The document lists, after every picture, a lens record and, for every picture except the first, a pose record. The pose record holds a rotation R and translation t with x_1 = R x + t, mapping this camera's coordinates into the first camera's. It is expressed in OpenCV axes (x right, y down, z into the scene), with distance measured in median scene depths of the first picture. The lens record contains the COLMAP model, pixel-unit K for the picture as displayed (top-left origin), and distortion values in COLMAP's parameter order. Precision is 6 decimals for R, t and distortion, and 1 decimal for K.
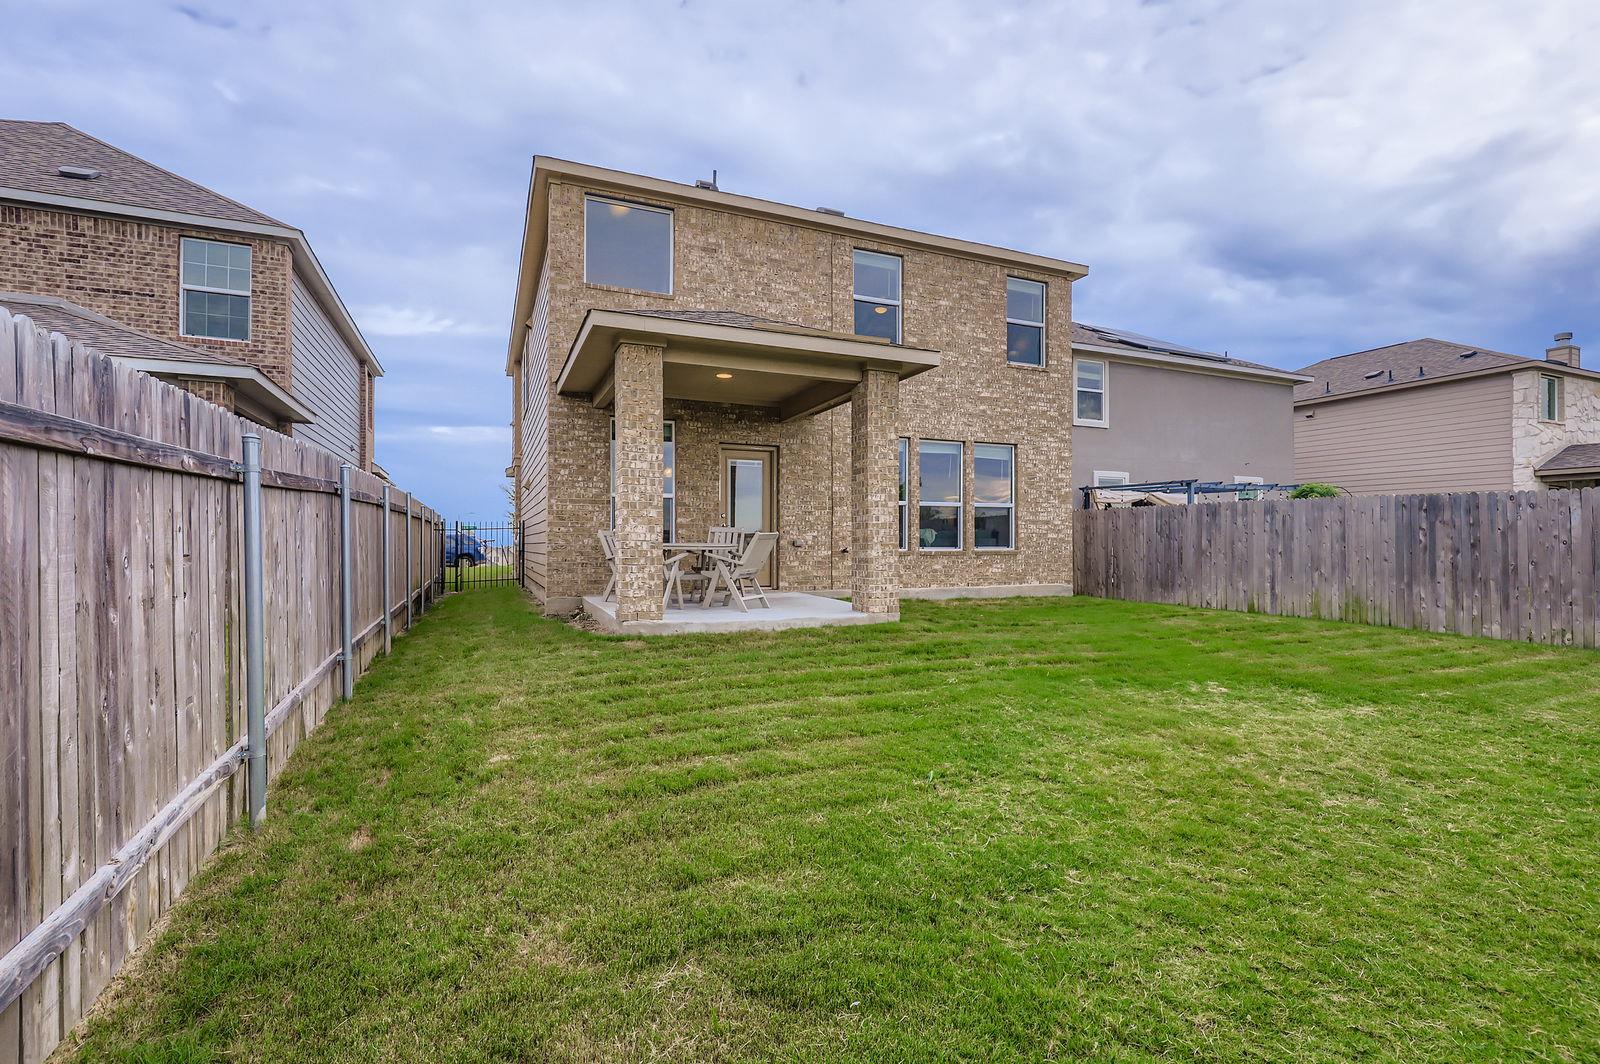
lens RADIAL K [[735.5, 0, 800.0], [0, 735.5, 532.0], [0, 0, 1]] dist [-0.001846, -0.000144]
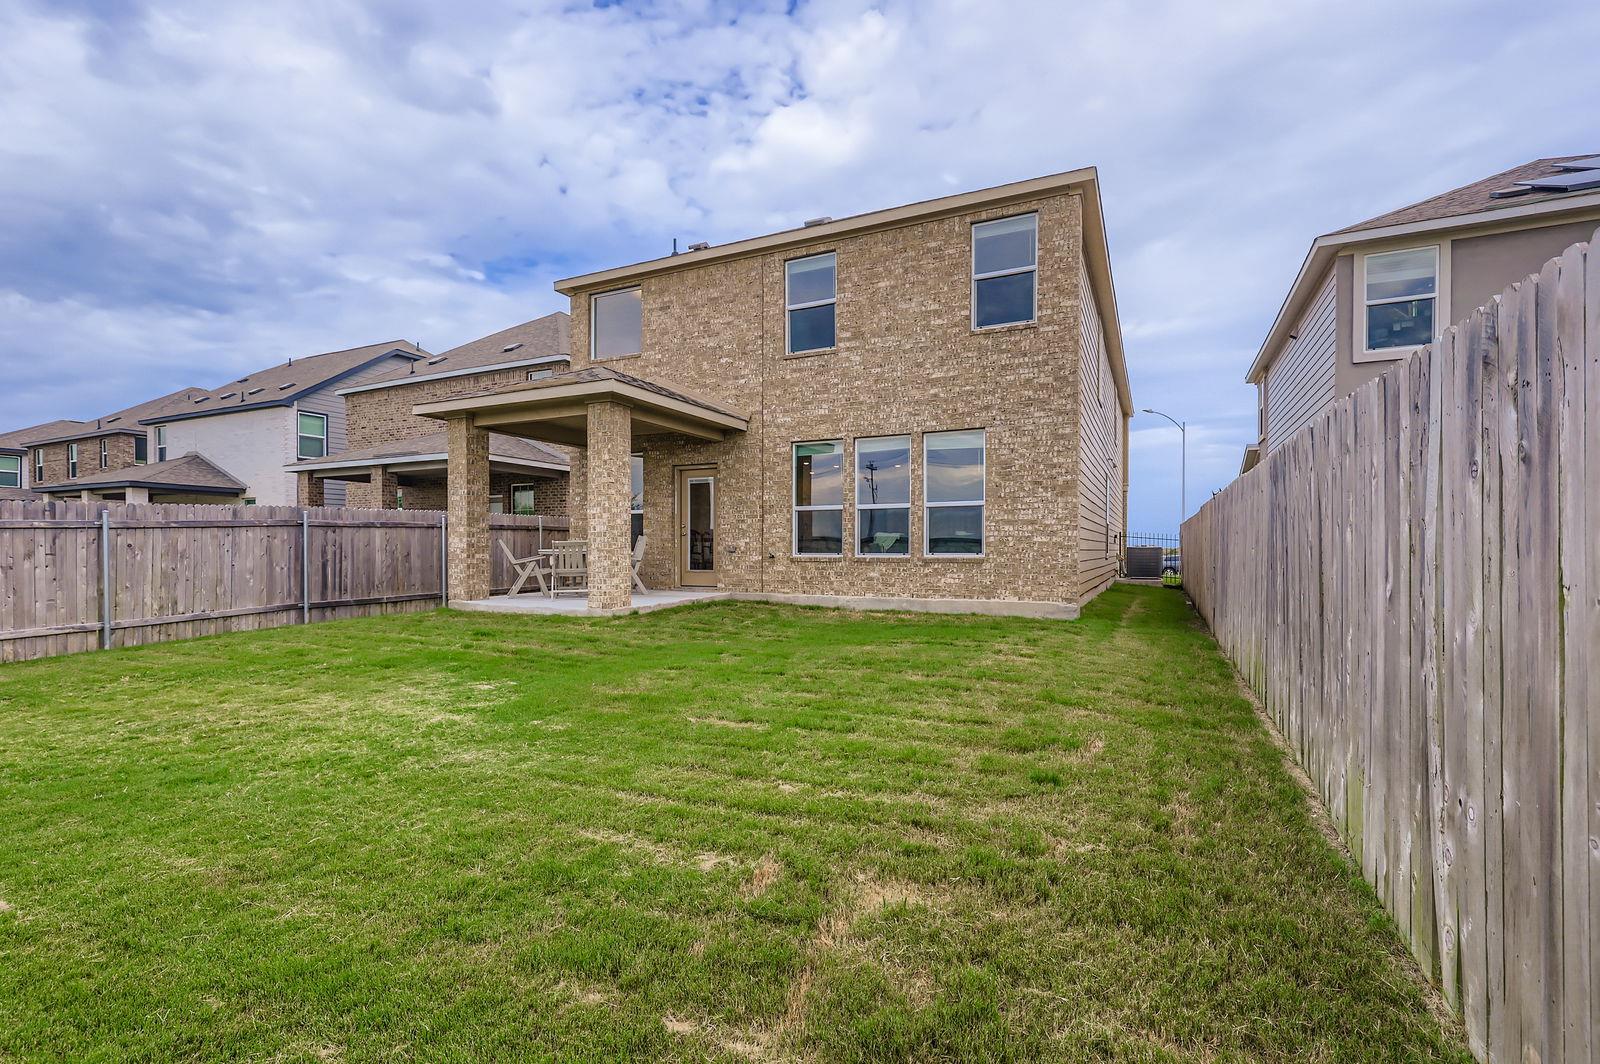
lens RADIAL K [[726.1, 0, 788.4], [0, 726.1, 547.3], [0, 0, 1]] dist [-0.000319, -0.000554]
pose [[0.642347, -0.001398, -0.766413, 0.804269], [0.012210, 0.999890, 0.008409, 0.004213], [0.766317, -0.014759, 0.642293, 0.328298]]
